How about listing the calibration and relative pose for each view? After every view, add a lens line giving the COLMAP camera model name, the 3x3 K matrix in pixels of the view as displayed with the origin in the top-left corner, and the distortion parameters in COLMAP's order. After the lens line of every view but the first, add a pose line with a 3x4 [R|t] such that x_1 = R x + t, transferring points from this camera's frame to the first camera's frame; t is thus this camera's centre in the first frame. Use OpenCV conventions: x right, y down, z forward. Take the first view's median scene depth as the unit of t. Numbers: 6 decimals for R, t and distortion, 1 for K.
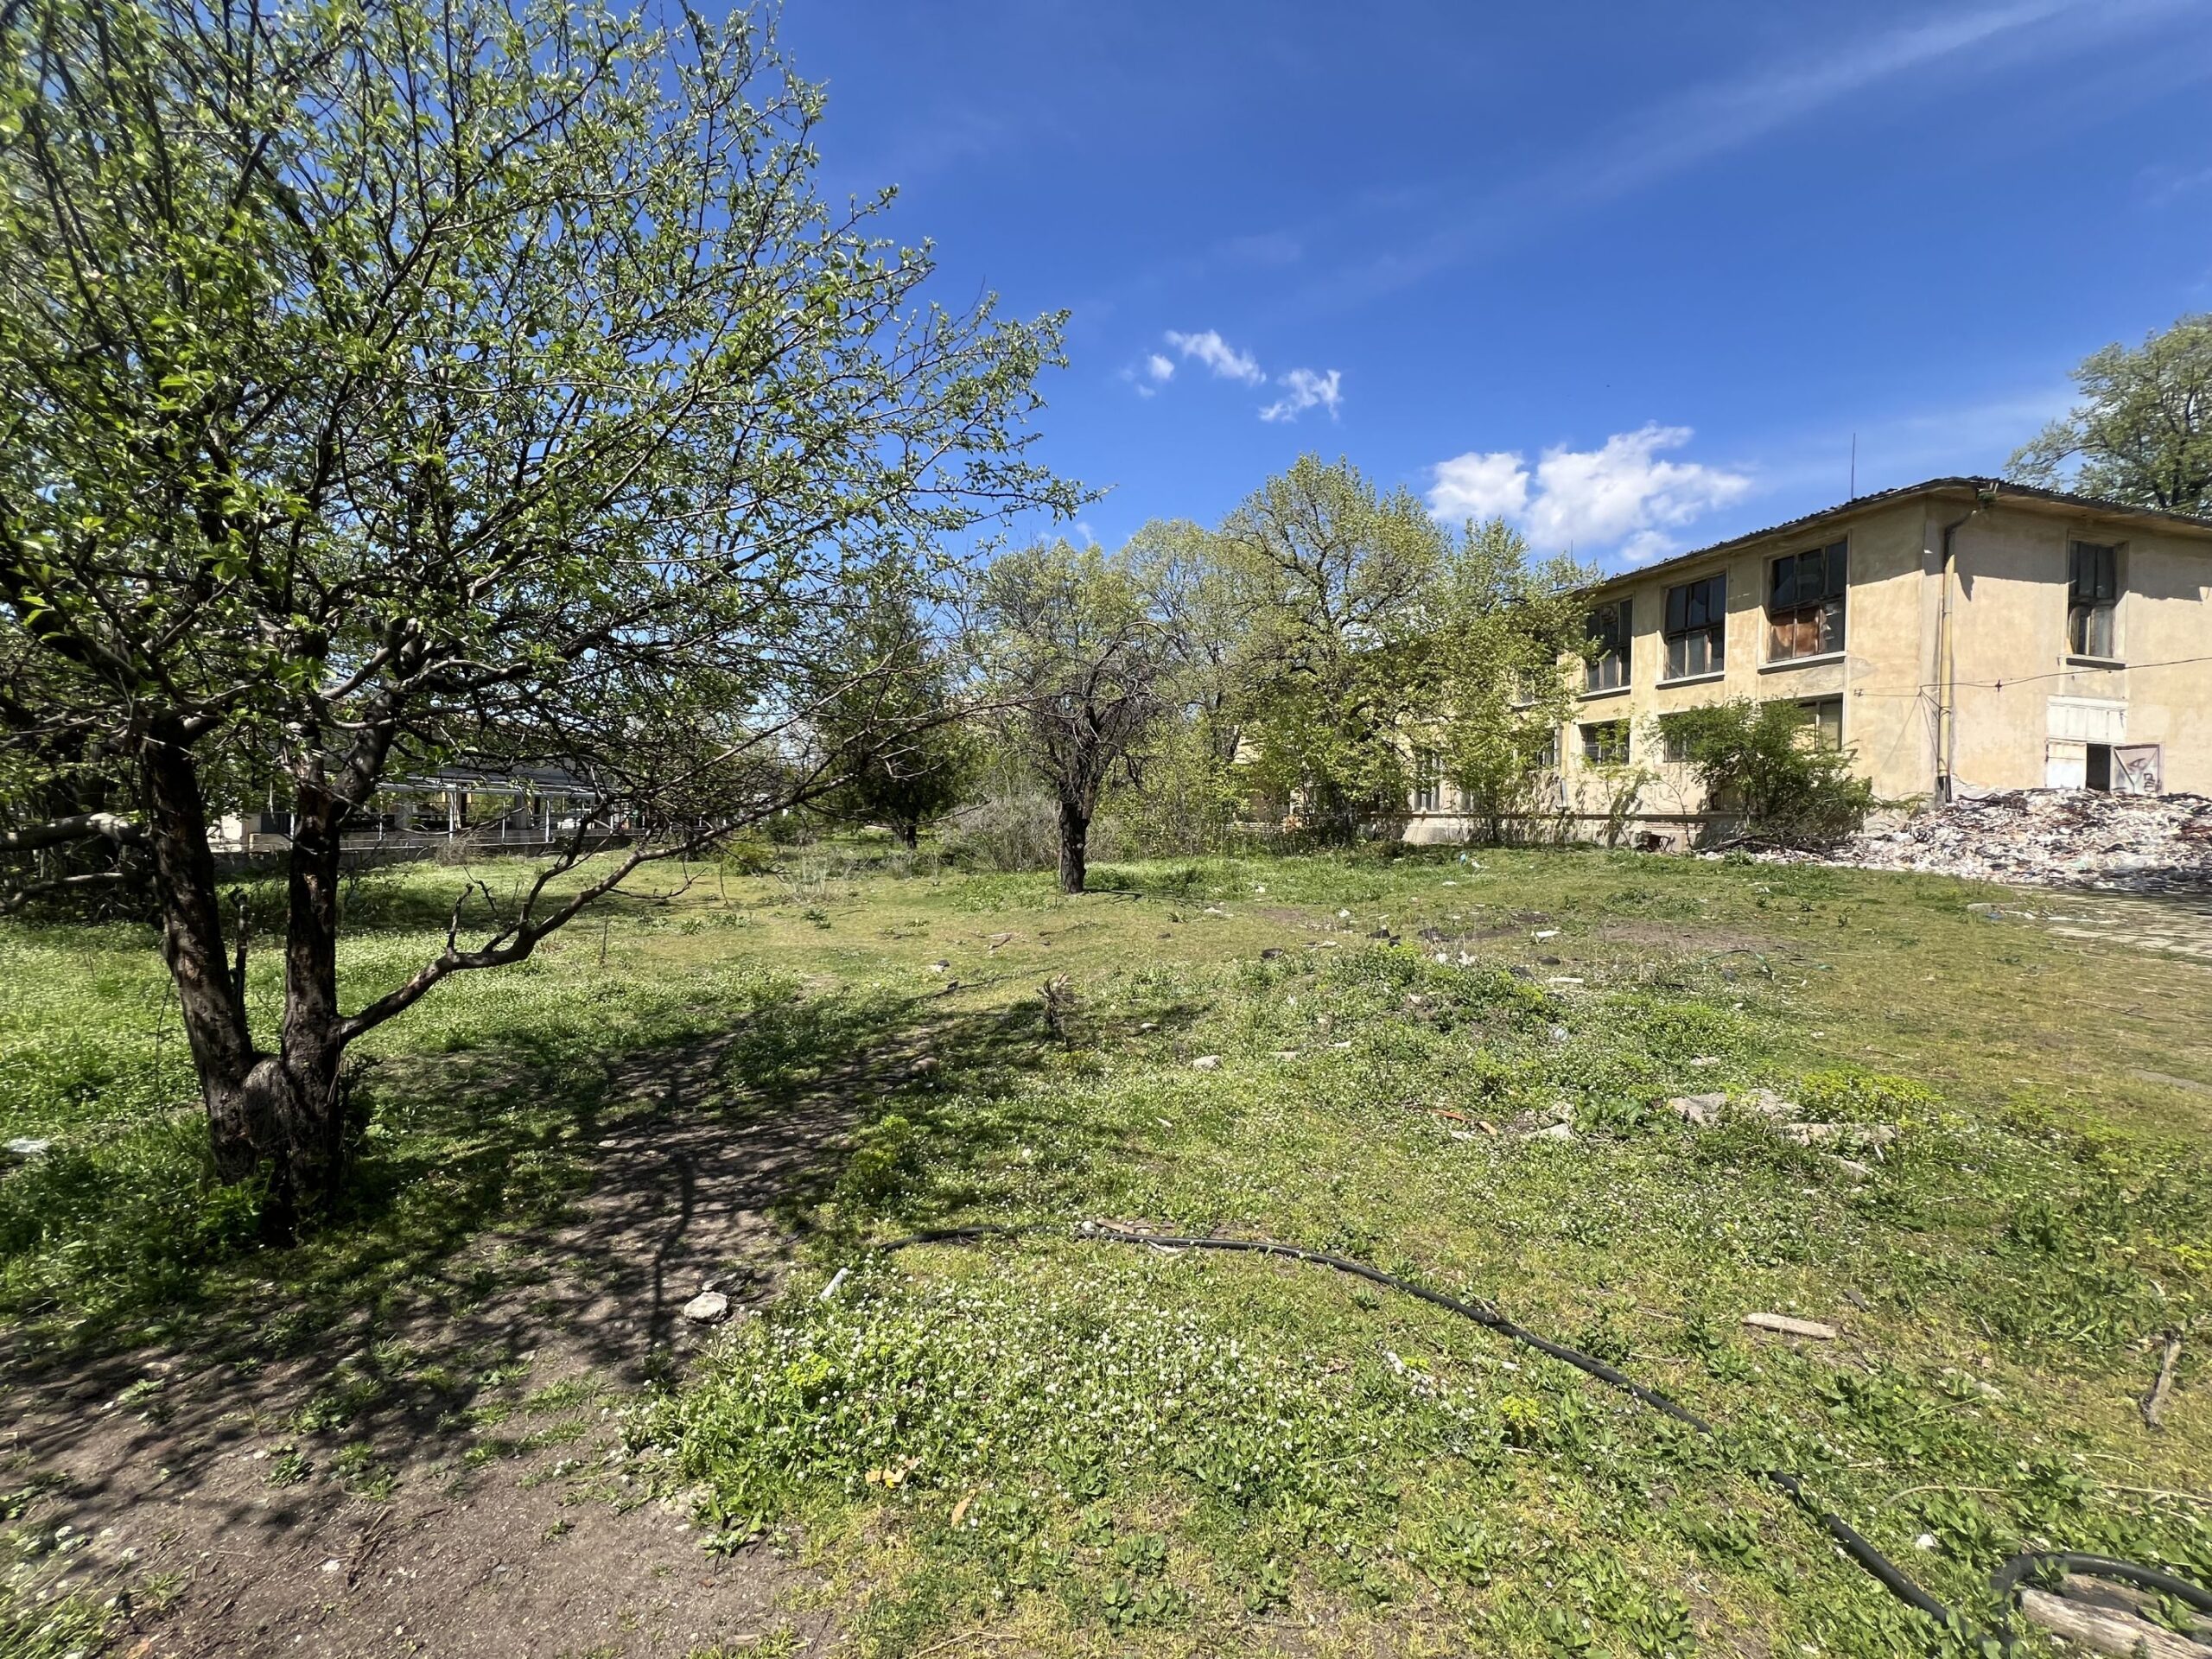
lens RADIAL K [[886.0, 0, 1107.2], [0, 886.0, 814.5], [0, 0, 1]] dist [0.000124, -0.000690]
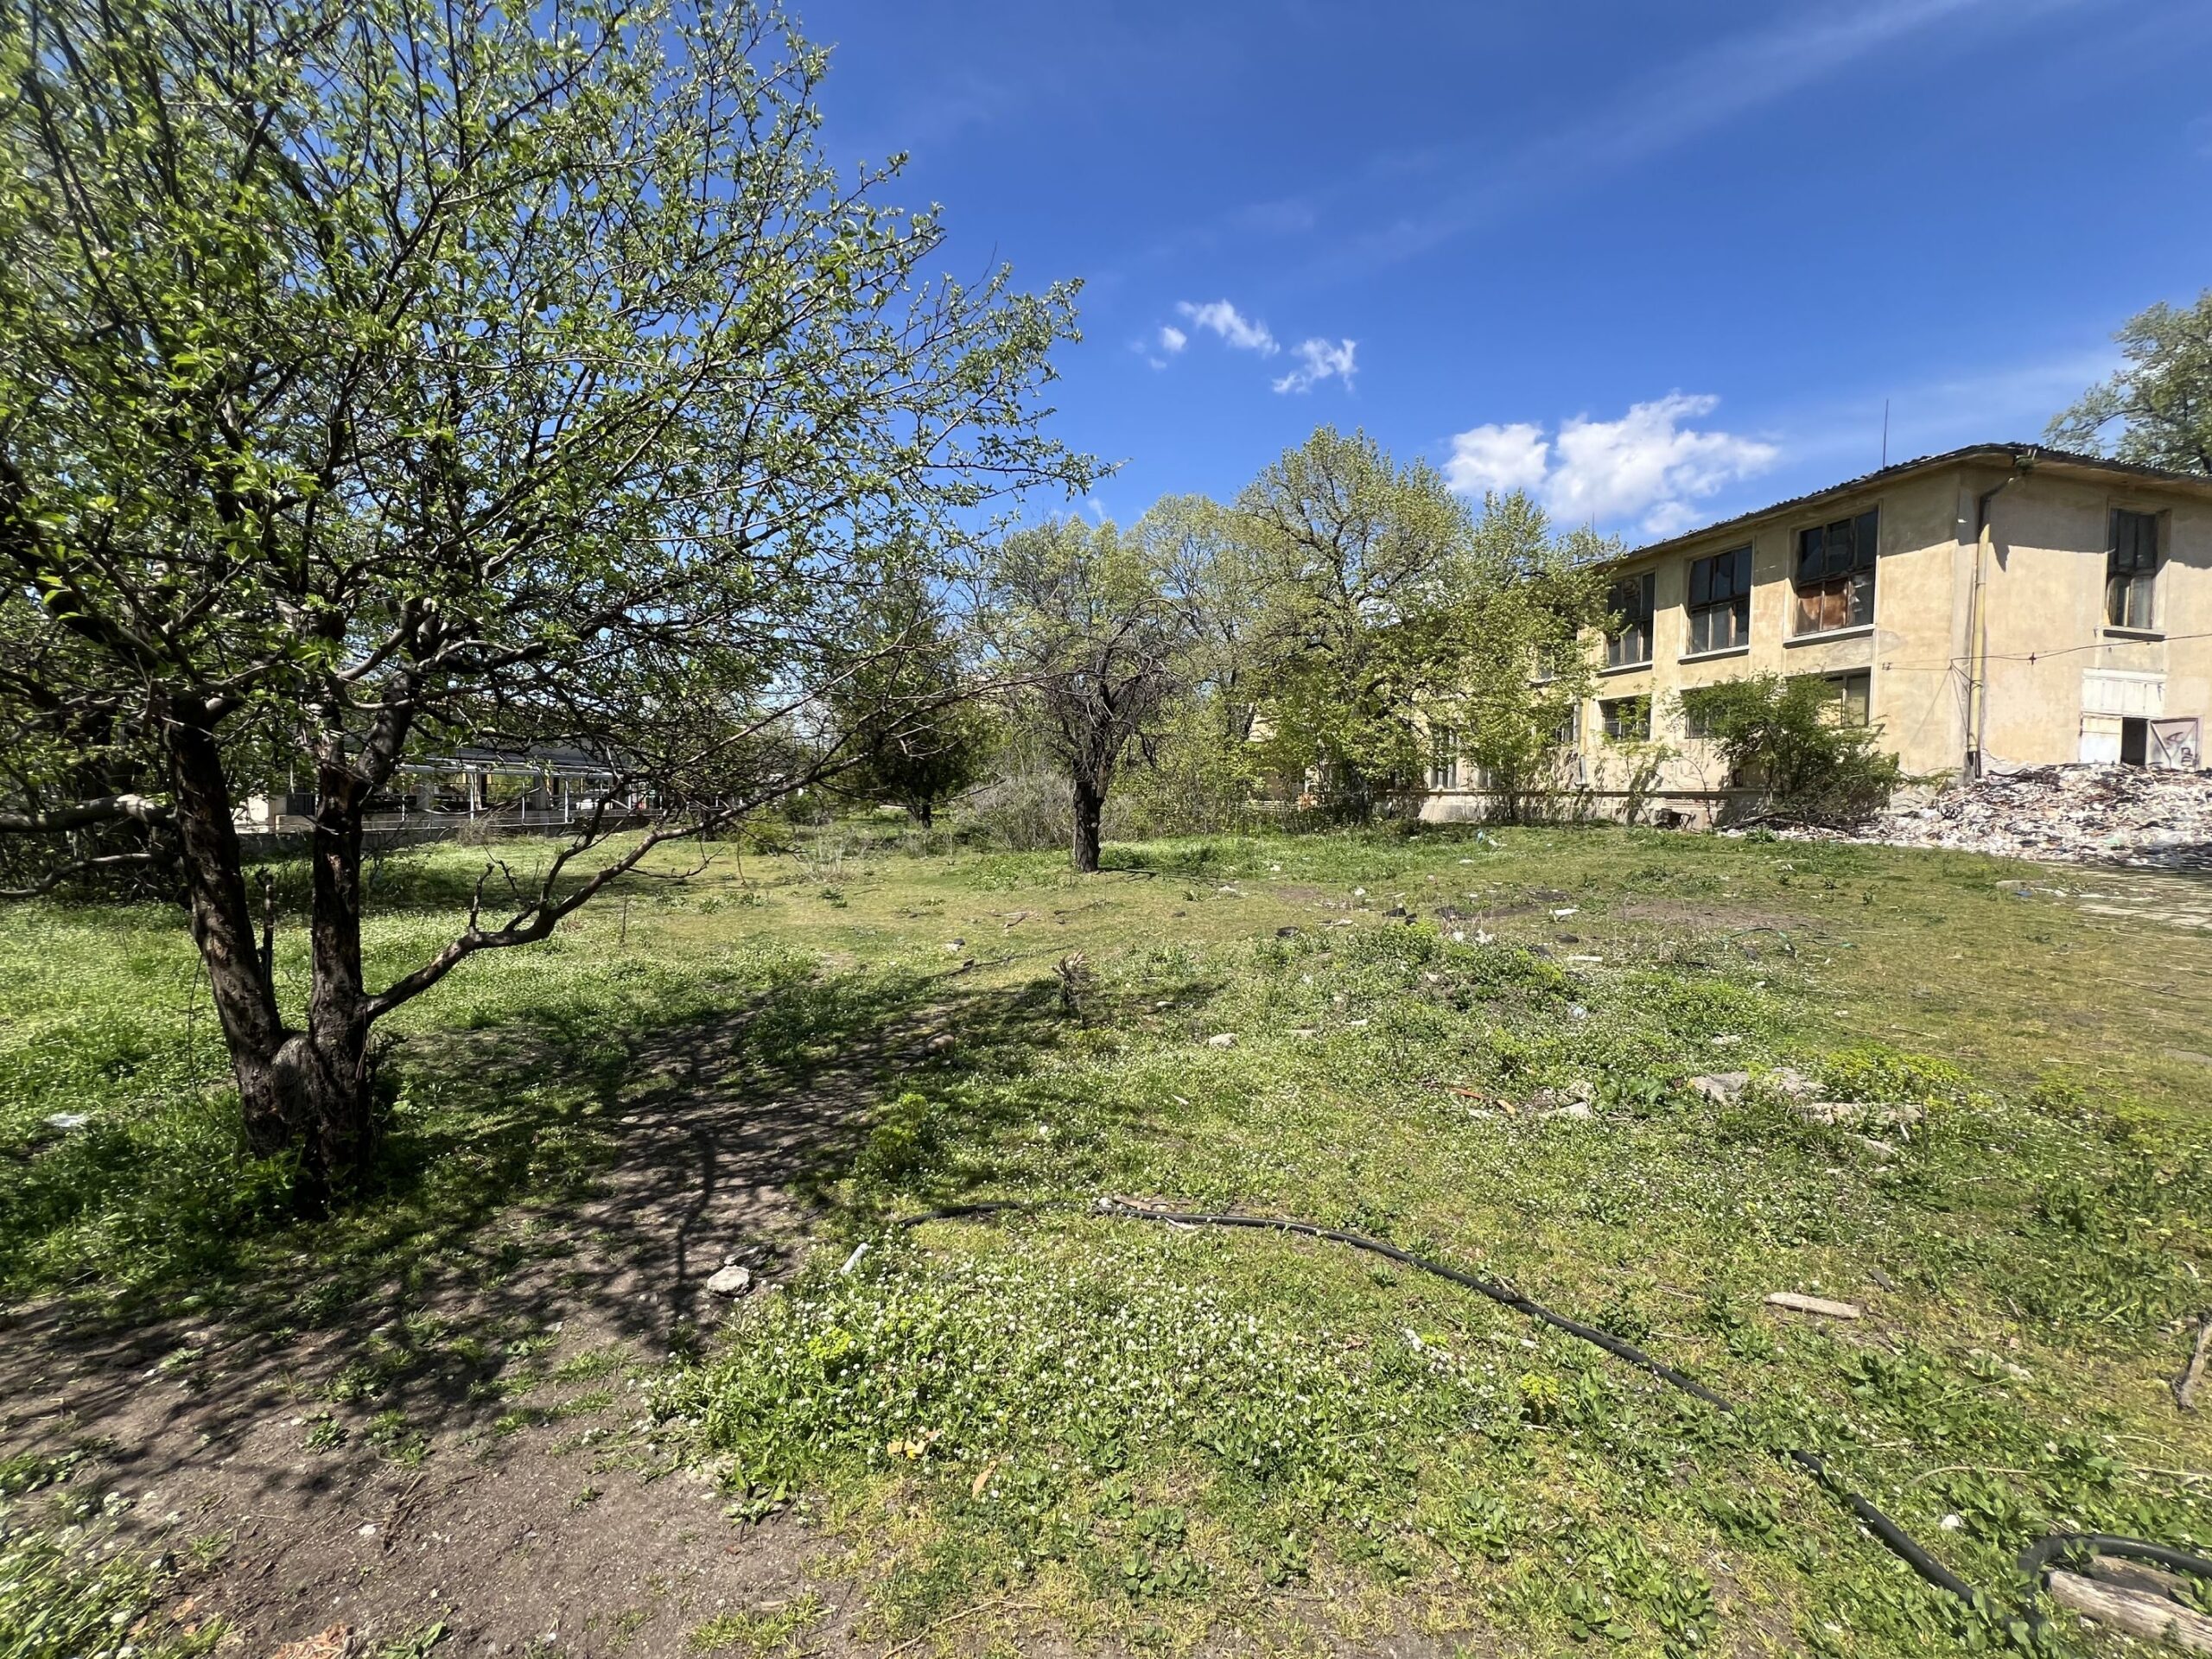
lens RADIAL K [[886.0, 0, 1106.8], [0, 886.0, 814.5], [0, 0, 1]] dist [0.000124, -0.000690]
pose [[0.999872, -0.002881, -0.015766, -0.002446], [0.003258, 0.999708, 0.023946, 0.000677], [0.015692, -0.023994, 0.999589, 0.006223]]
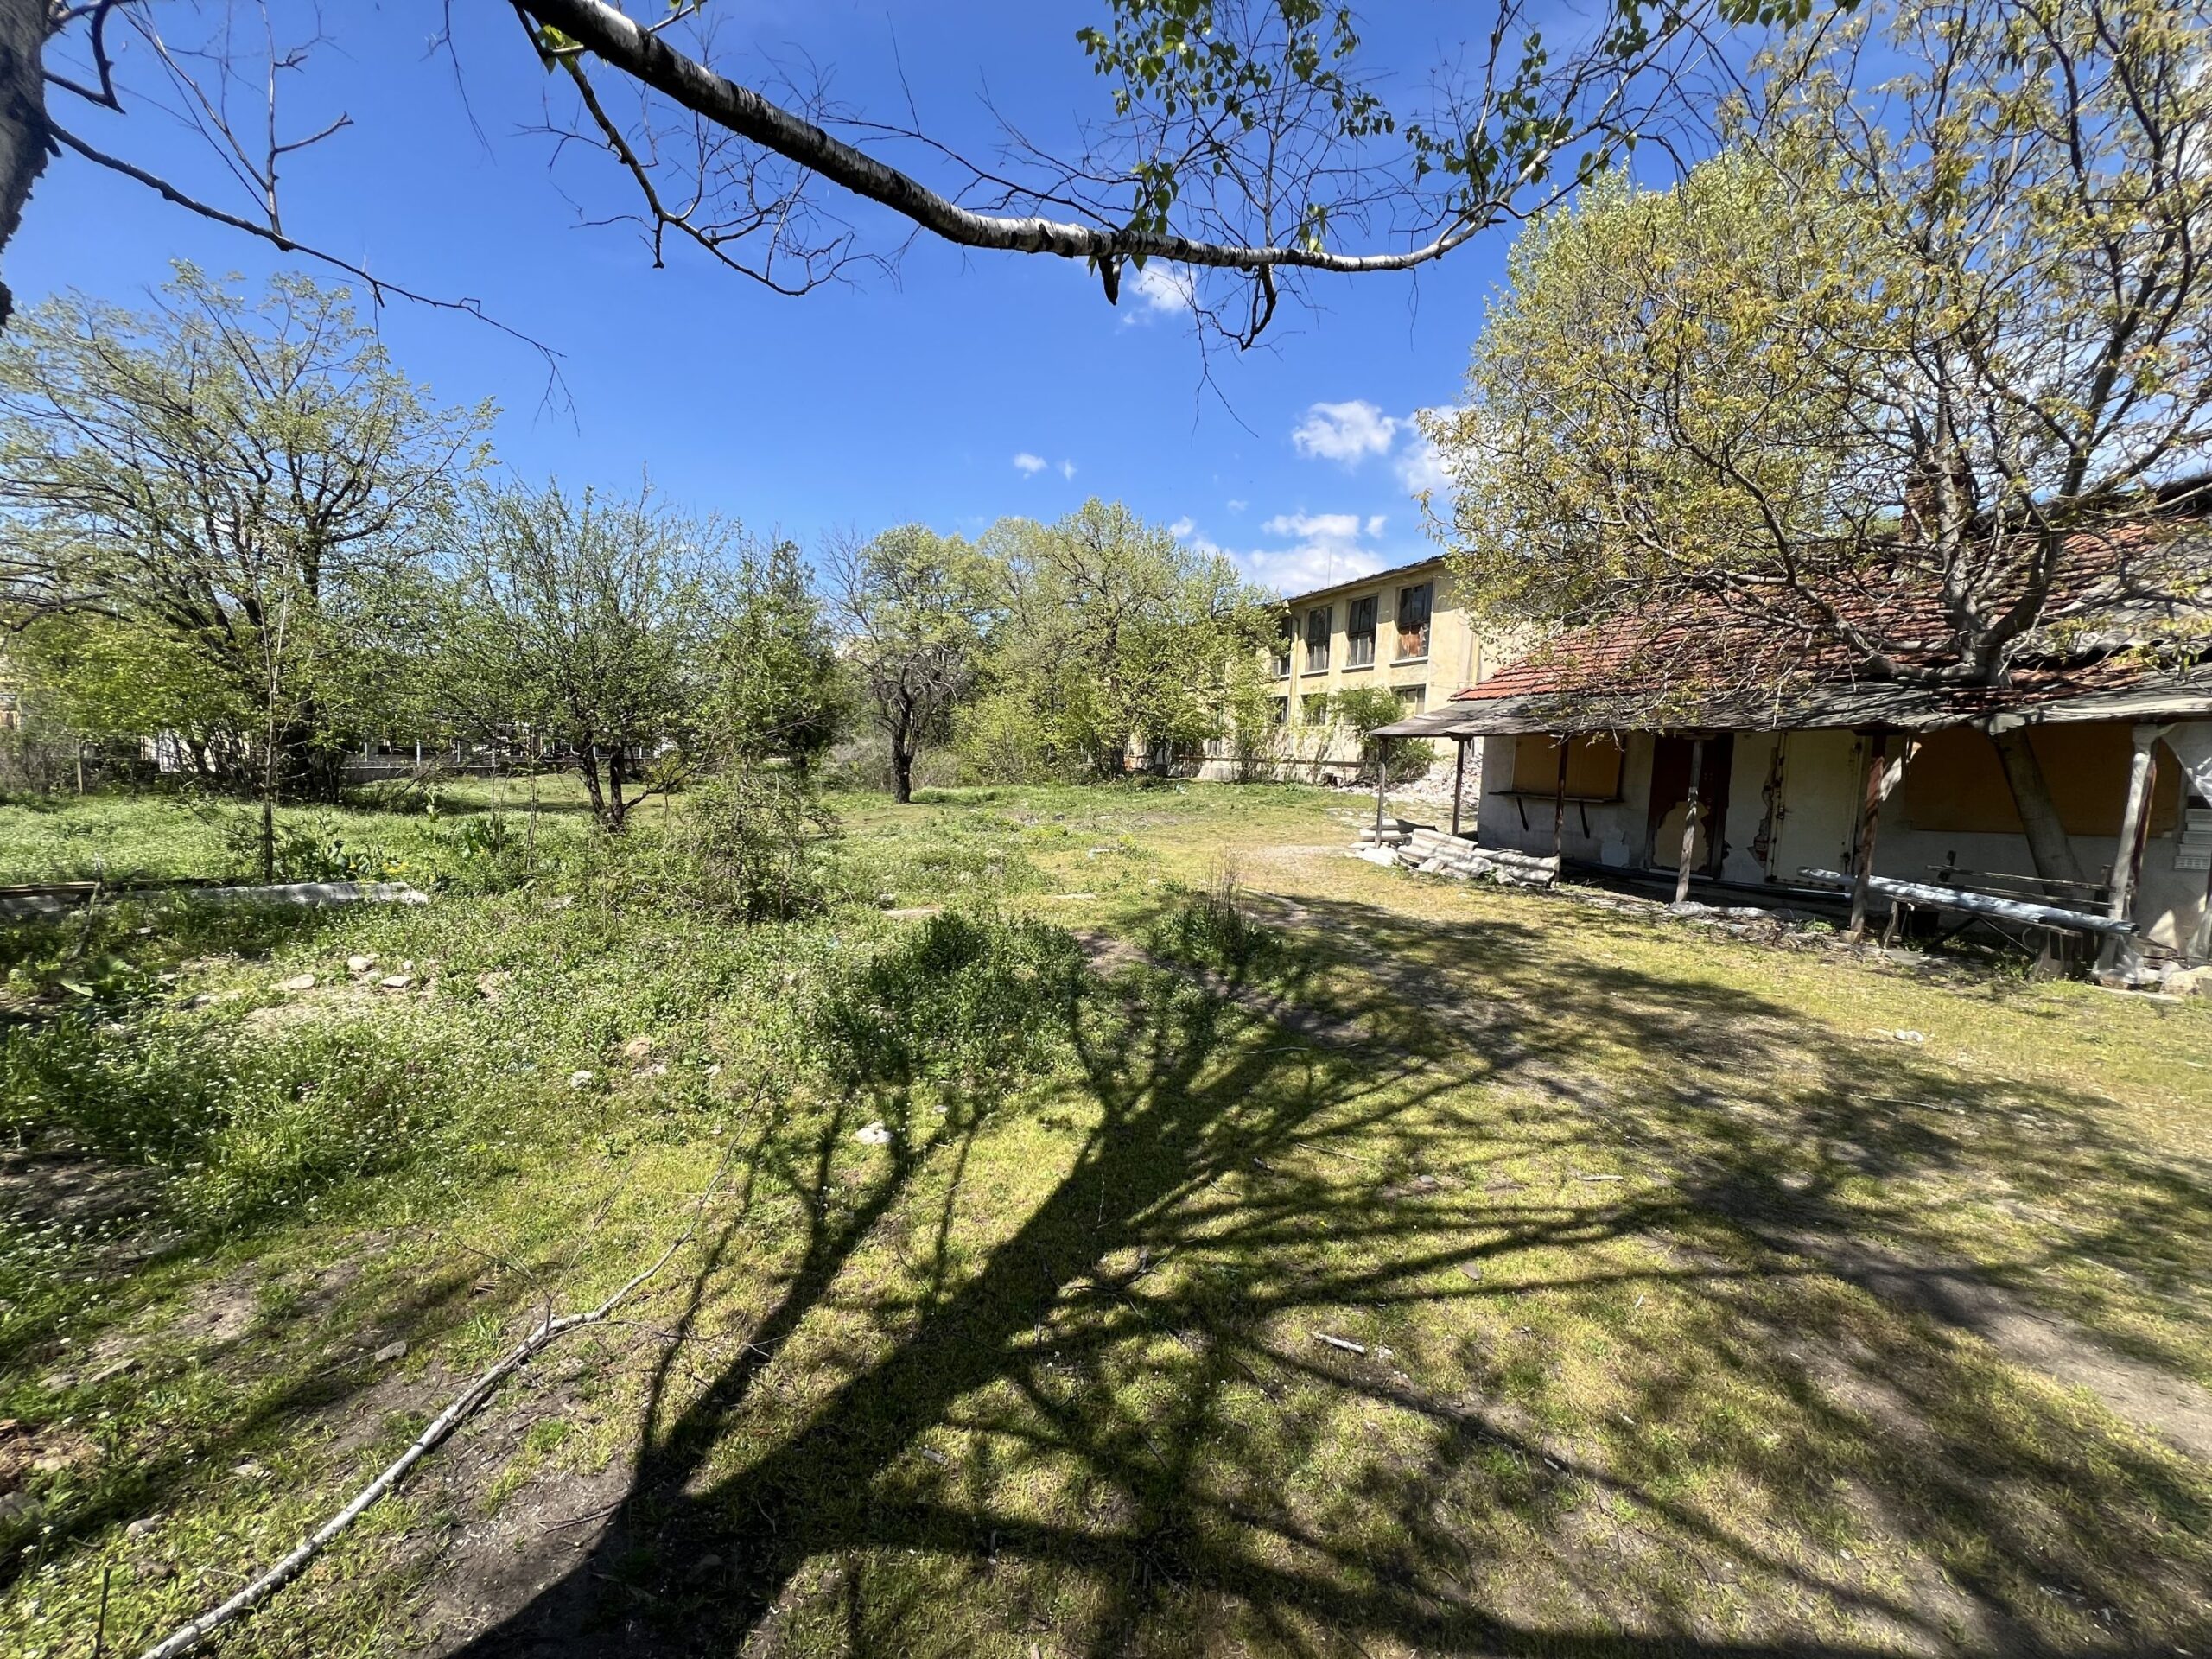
lens RADIAL K [[886.0, 0, 1111.8], [0, 886.0, 834.1], [0, 0, 1]] dist [0.000124, -0.000690]
pose [[0.994586, 0.010614, 0.103374, 0.450370], [-0.020071, 0.995659, 0.090881, -0.021987], [-0.101961, -0.092464, 0.990482, -1.584055]]
